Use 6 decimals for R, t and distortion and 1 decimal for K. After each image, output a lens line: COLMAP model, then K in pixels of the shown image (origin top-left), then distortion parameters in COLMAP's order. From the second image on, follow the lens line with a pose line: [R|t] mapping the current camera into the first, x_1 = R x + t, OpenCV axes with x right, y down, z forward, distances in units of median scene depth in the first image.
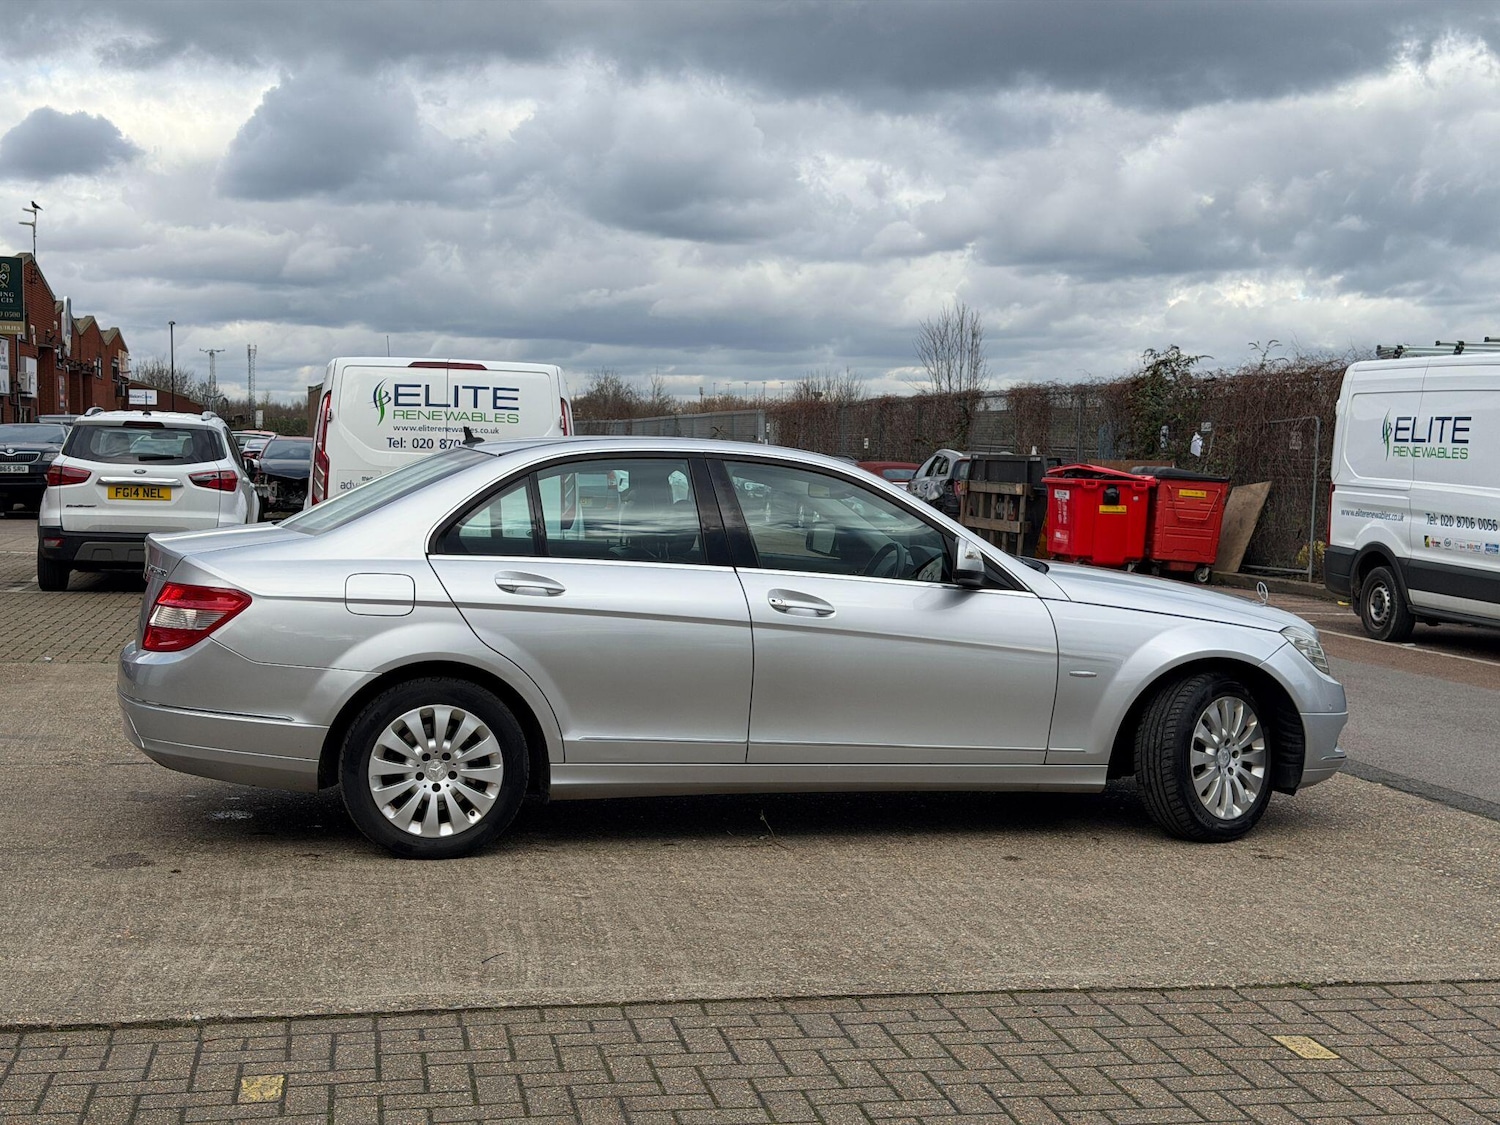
lens RADIAL K [[2084.2, 0, 738.6], [0, 2084.2, 592.2], [0, 0, 1]] dist [0.184625, -0.308661]
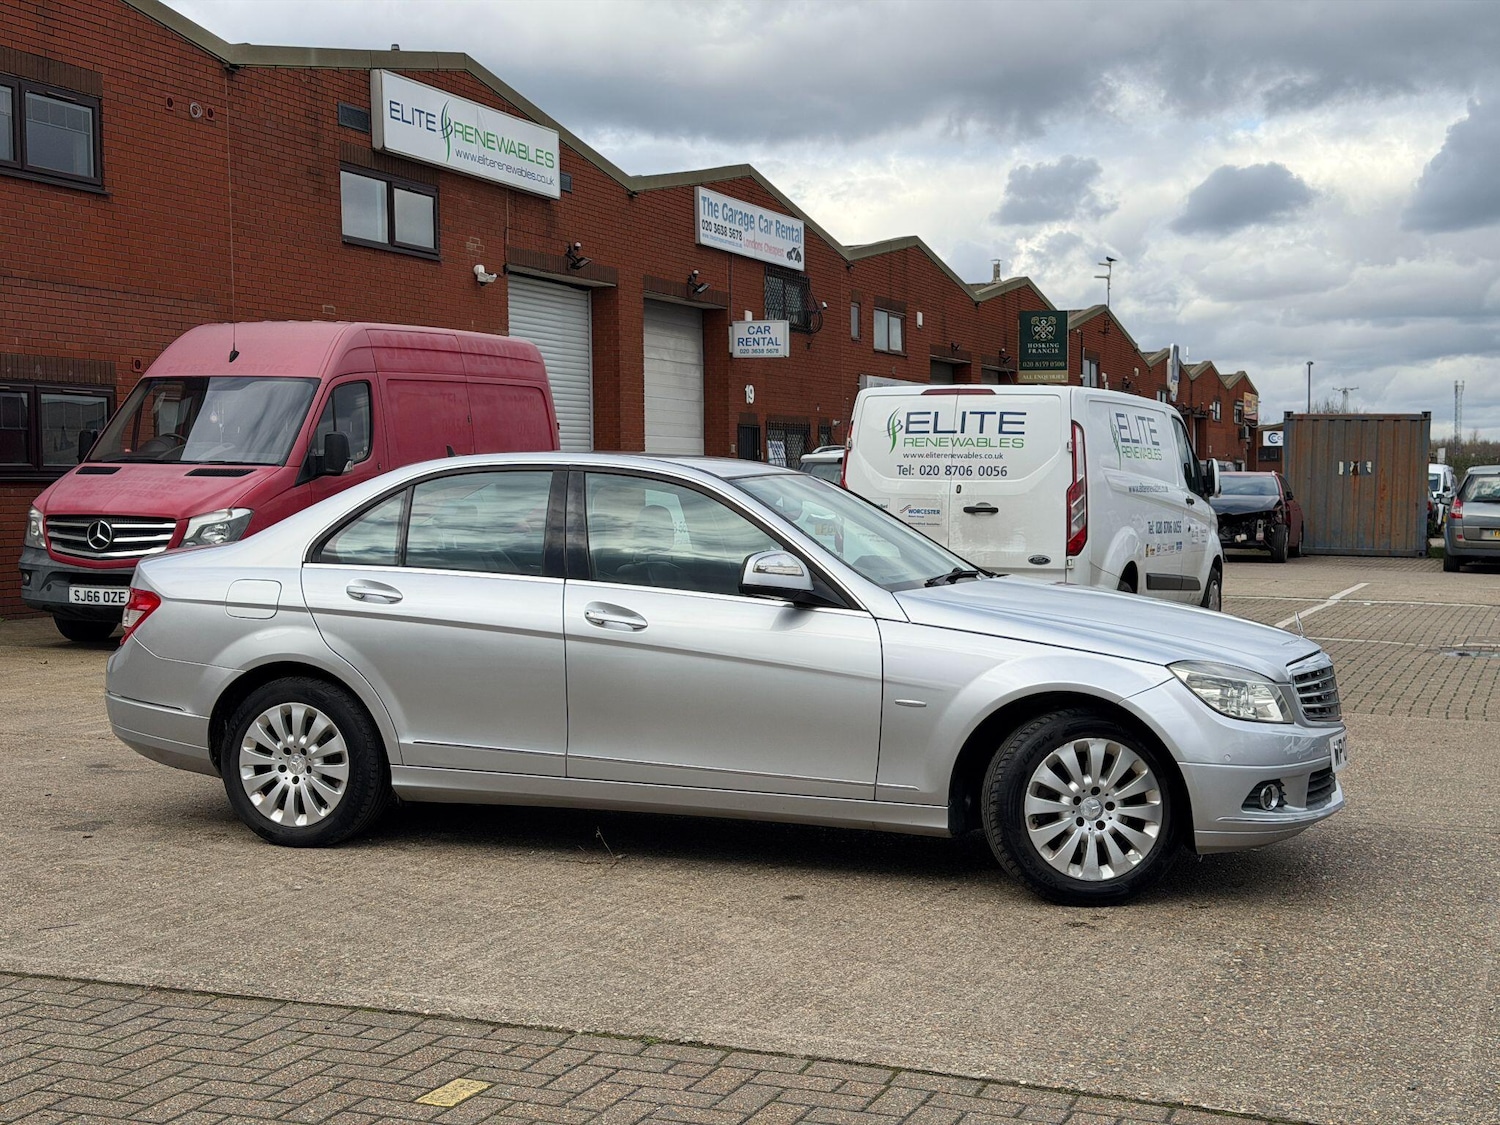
lens RADIAL K [[2084.2, 0, 738.6], [0, 2084.2, 592.2], [0, 0, 1]] dist [0.184625, -0.308661]
pose [[0.845626, 0.015646, -0.533547, 0.568956], [-0.026237, 0.999580, -0.012271, 0.004103], [0.533131, 0.024375, 0.845682, 0.192911]]
